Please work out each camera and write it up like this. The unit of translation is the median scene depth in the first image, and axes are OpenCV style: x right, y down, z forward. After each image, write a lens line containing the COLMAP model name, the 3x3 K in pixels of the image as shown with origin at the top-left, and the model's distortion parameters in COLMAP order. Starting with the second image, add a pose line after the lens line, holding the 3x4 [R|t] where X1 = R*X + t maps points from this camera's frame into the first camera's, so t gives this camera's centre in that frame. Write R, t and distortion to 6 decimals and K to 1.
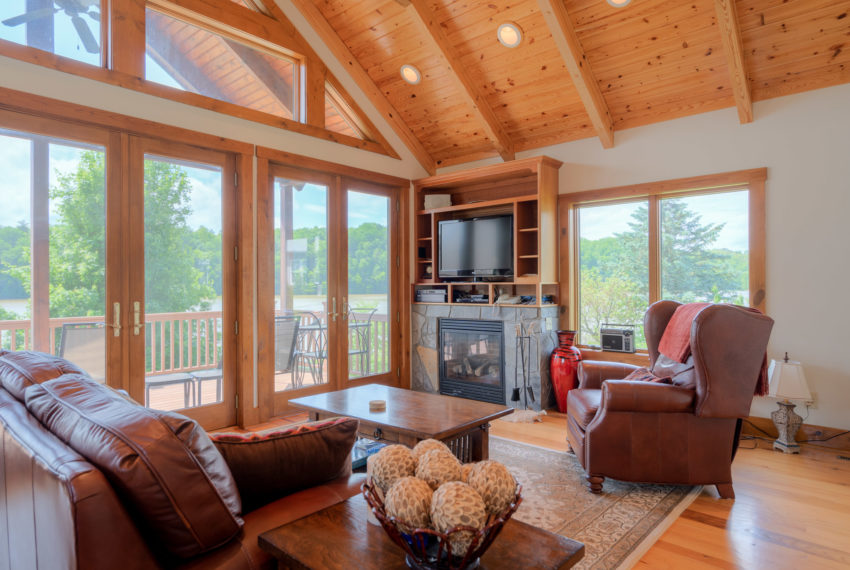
lens RADIAL K [[514.6, 0, 408.2], [0, 514.6, 284.3], [0, 0, 1]] dist [-0.005261, -0.001351]
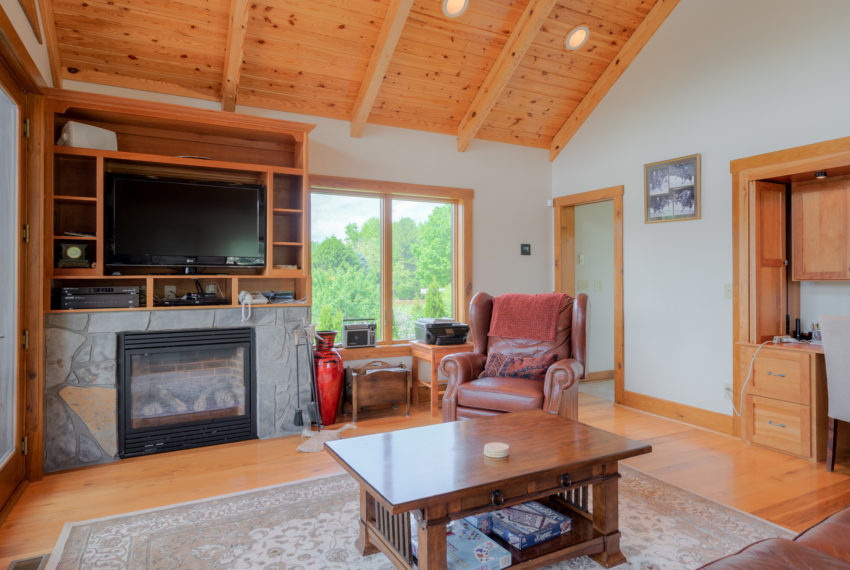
lens RADIAL K [[512.2, 0, 445.9], [0, 512.2, 273.7], [0, 0, 1]] dist [-0.005869, -0.001609]
pose [[0.313141, 0.010586, 0.949648, -0.416294], [-0.002720, 0.999944, -0.010249, 0.000796], [-0.949703, 0.000627, 0.313152, 0.480779]]
